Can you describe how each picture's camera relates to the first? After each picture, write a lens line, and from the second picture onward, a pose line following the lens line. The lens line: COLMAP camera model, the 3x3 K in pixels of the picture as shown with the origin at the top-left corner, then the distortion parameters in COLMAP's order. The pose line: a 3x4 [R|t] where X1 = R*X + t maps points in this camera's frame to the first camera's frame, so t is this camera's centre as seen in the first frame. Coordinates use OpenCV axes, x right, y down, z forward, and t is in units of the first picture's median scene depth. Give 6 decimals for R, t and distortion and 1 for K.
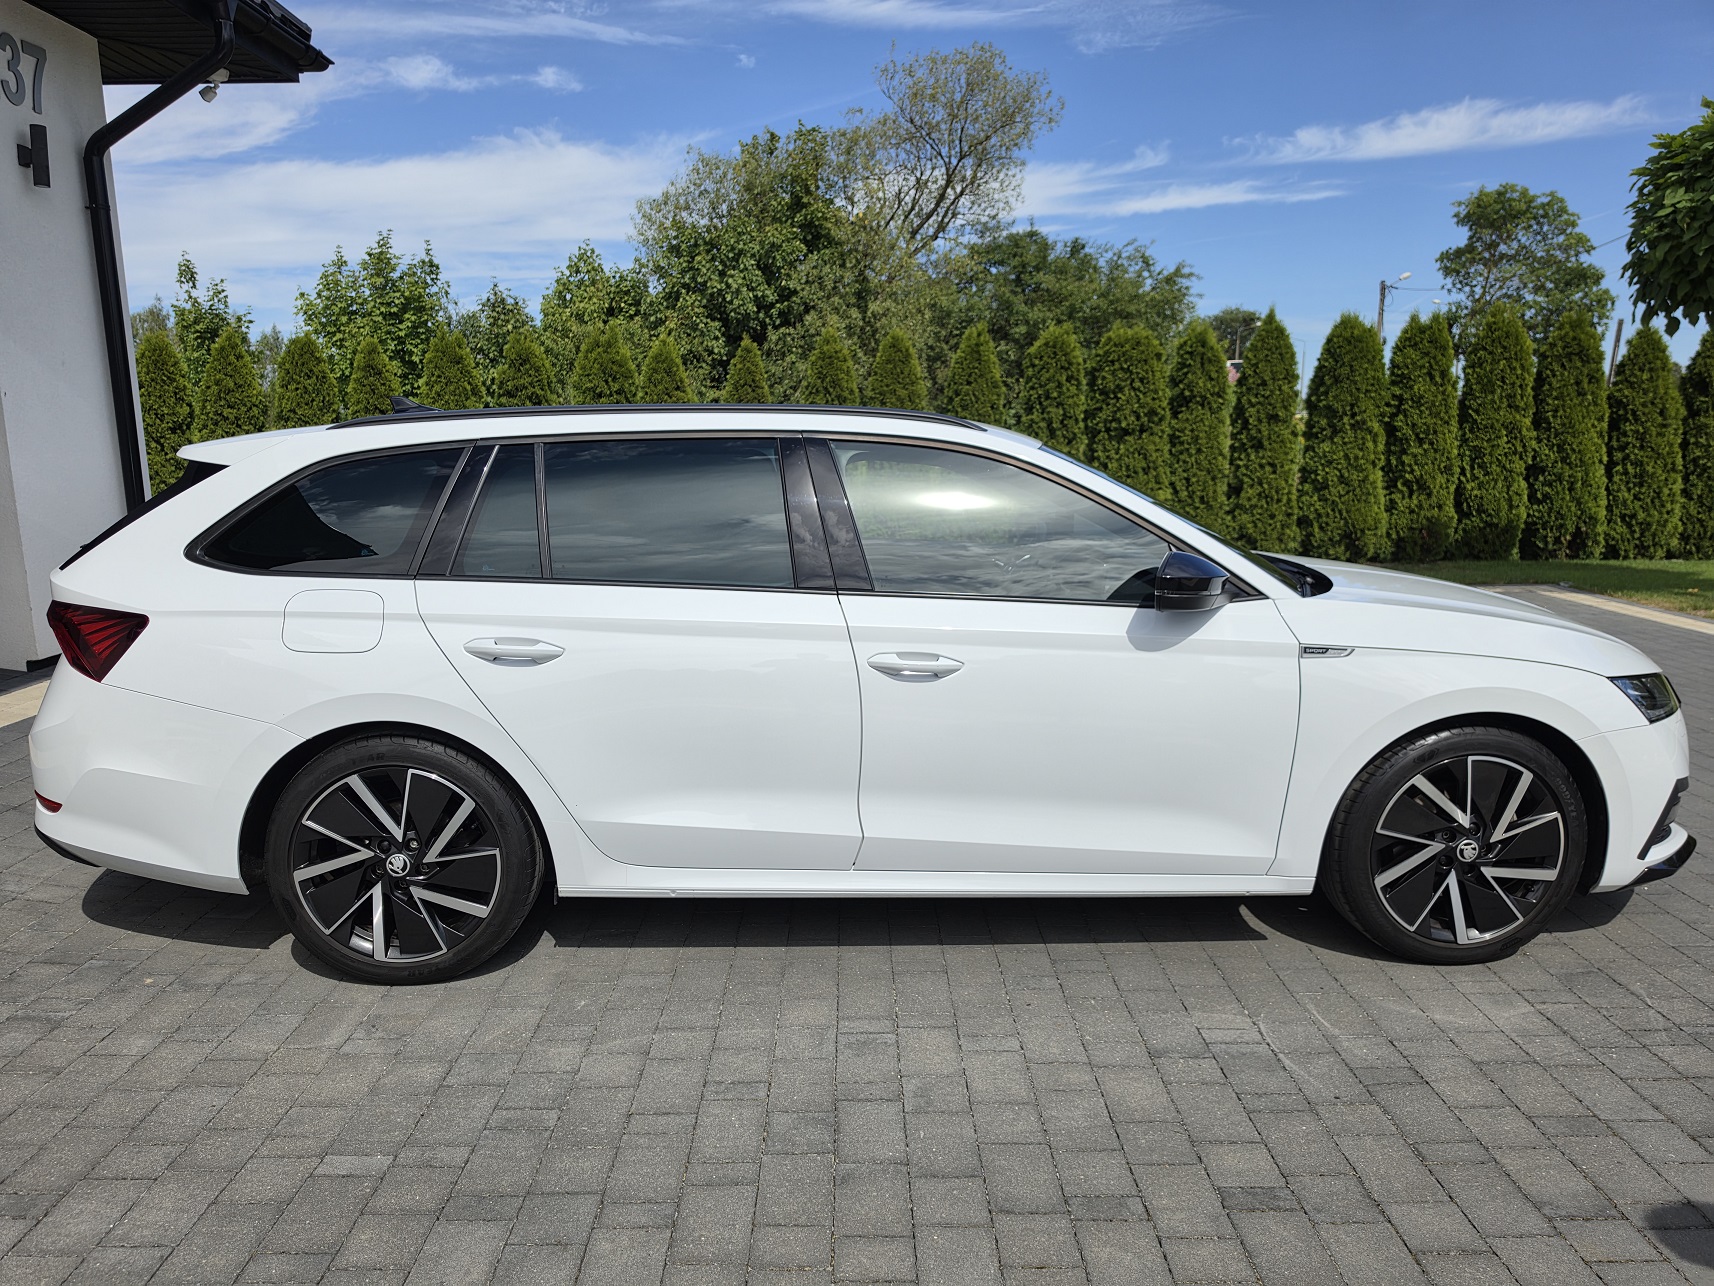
lens RADIAL K [[1154.9, 0, 857.0], [0, 1154.9, 643.0], [0, 0, 1]] dist [0.005253, -0.005102]
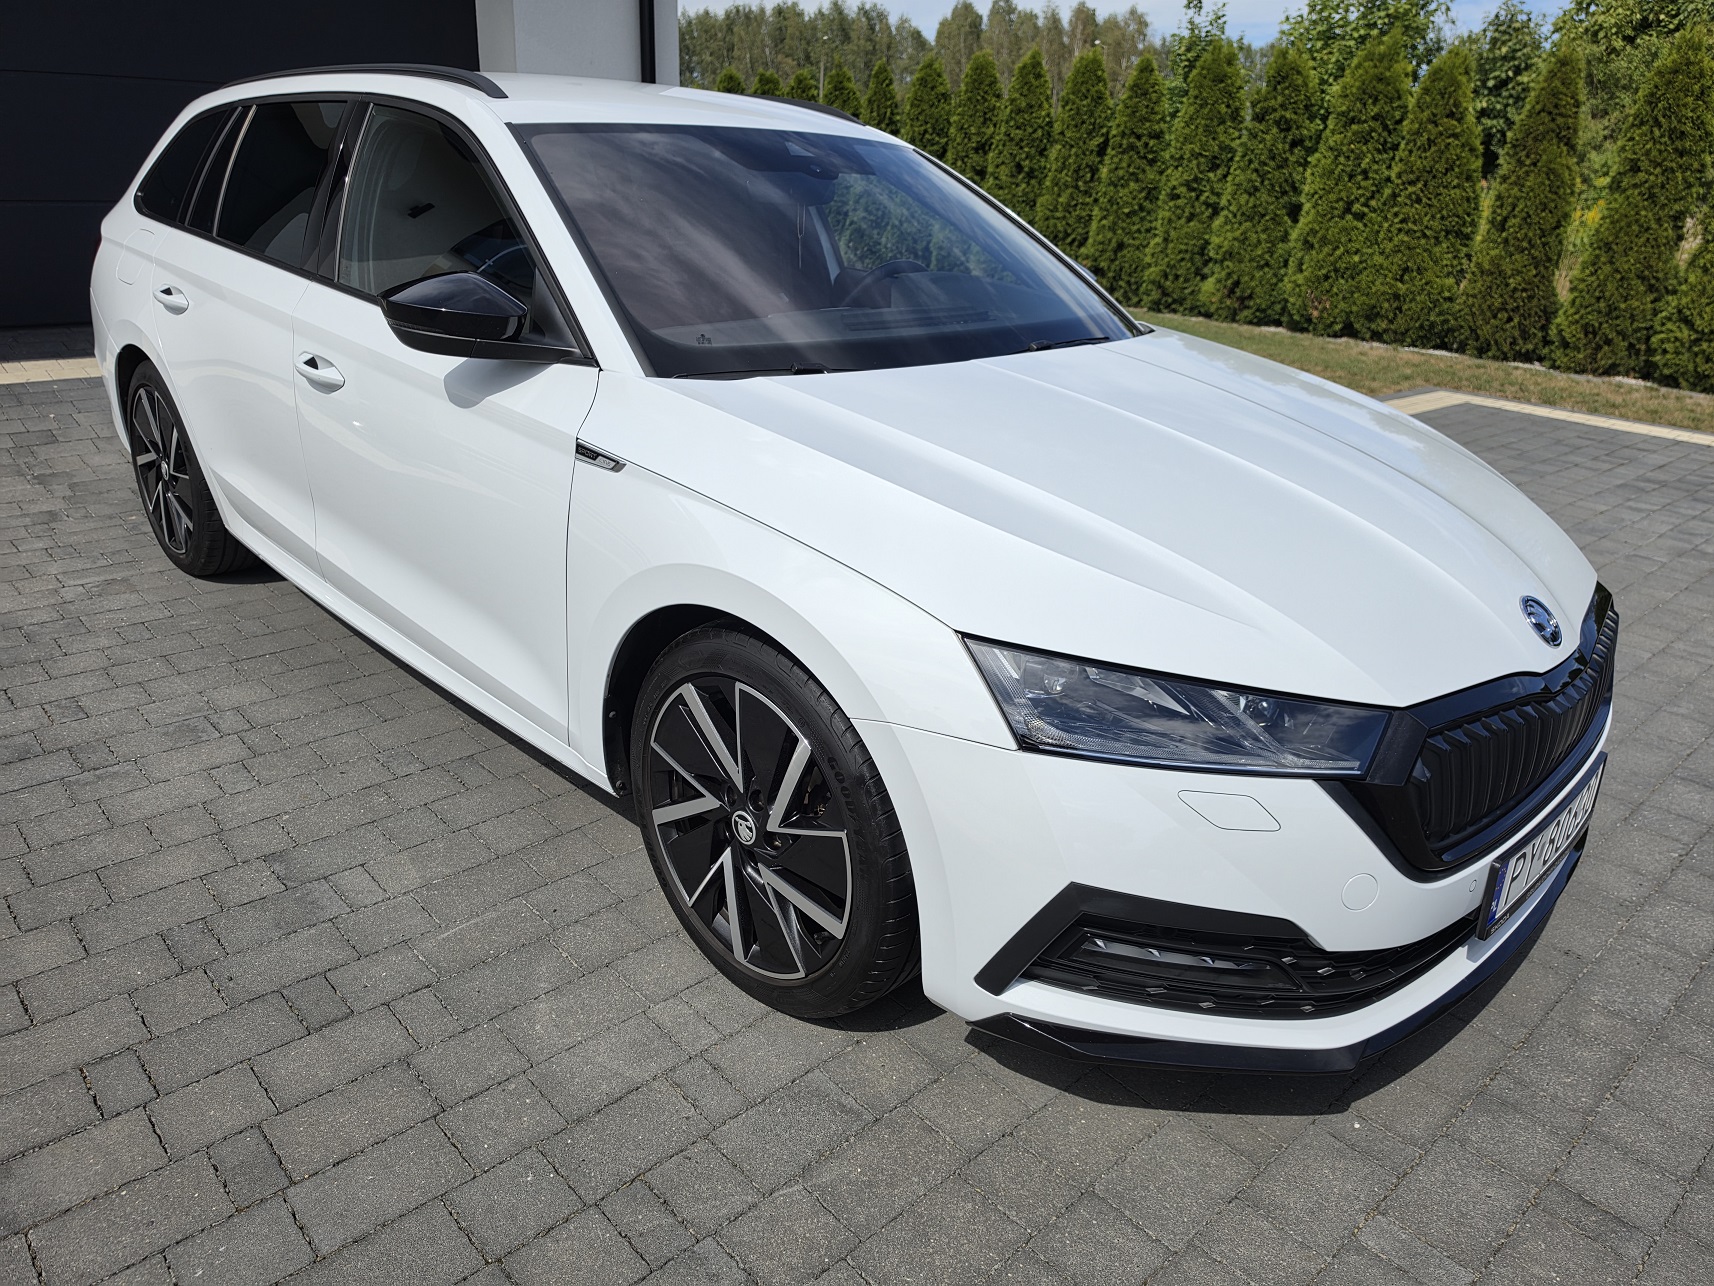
lens RADIAL K [[1166.2, 0, 859.5], [0, 1166.2, 609.6], [0, 0, 1]] dist [0.047315, -0.073725]
pose [[0.695391, 0.291882, -0.656686, 0.983150], [-0.173659, 0.954971, 0.240569, -0.097487], [0.697334, -0.053250, 0.714766, 0.623600]]
